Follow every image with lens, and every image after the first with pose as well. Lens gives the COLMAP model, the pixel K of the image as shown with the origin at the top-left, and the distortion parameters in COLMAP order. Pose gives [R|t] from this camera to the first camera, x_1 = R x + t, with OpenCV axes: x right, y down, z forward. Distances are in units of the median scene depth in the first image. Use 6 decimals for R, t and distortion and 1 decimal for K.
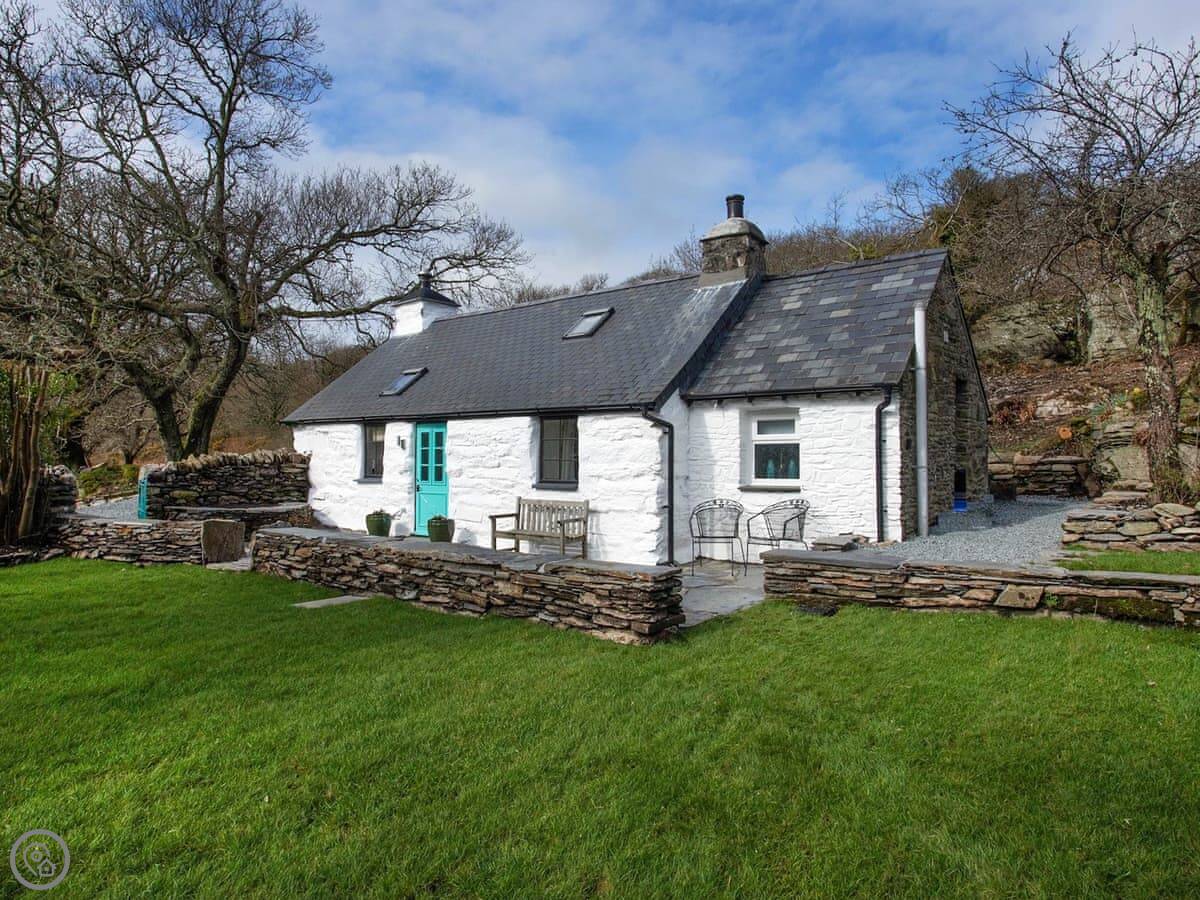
lens RADIAL K [[705.8, 0, 556.8], [0, 705.8, 440.5], [0, 0, 1]] dist [-0.029358, 0.000092]
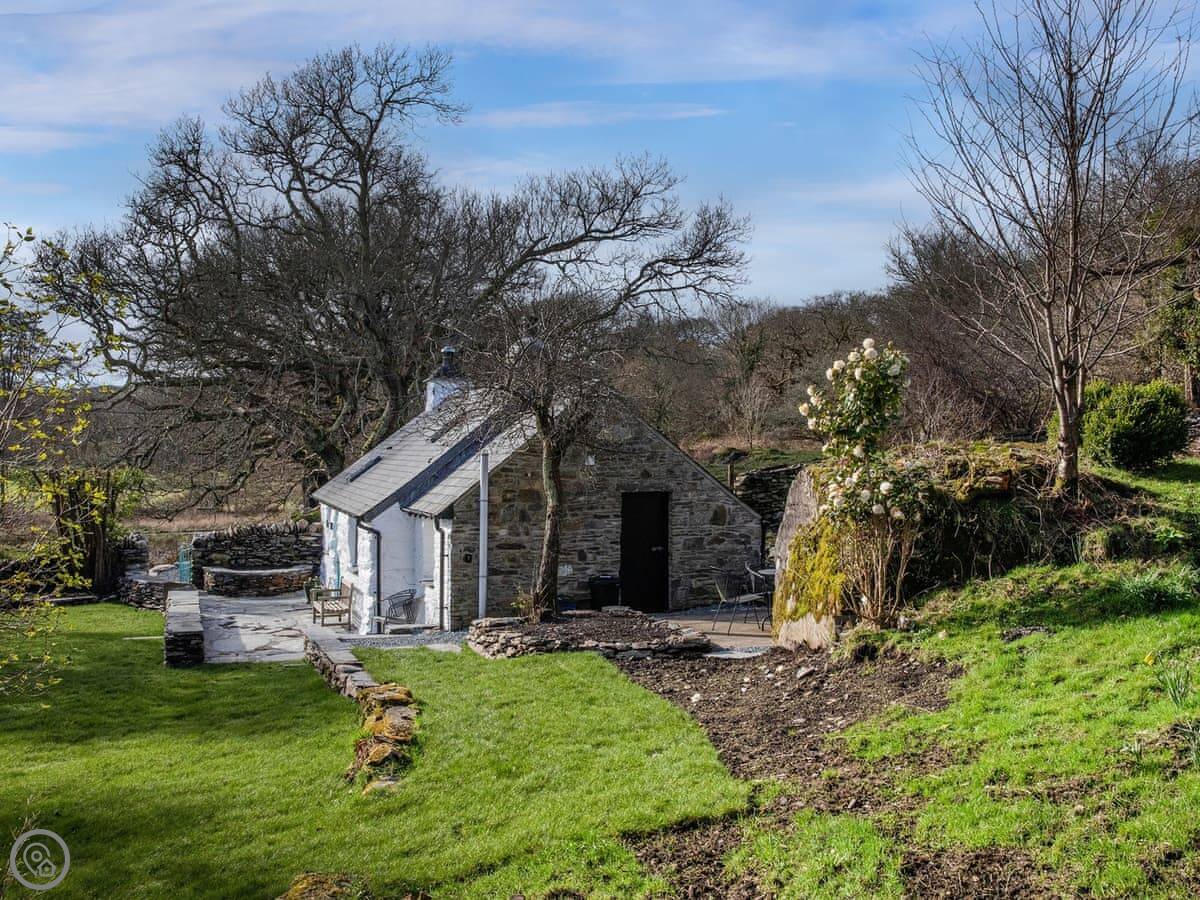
lens RADIAL K [[1132.2, 0, 600.6], [0, 1132.2, 450.8], [0, 0, 1]] dist [0.000848, 0.000000]
pose [[0.863819, -0.001336, -0.503800, 1.447787], [0.009102, 0.999875, 0.012955, -0.179826], [0.503719, -0.015776, 0.863723, -0.579859]]
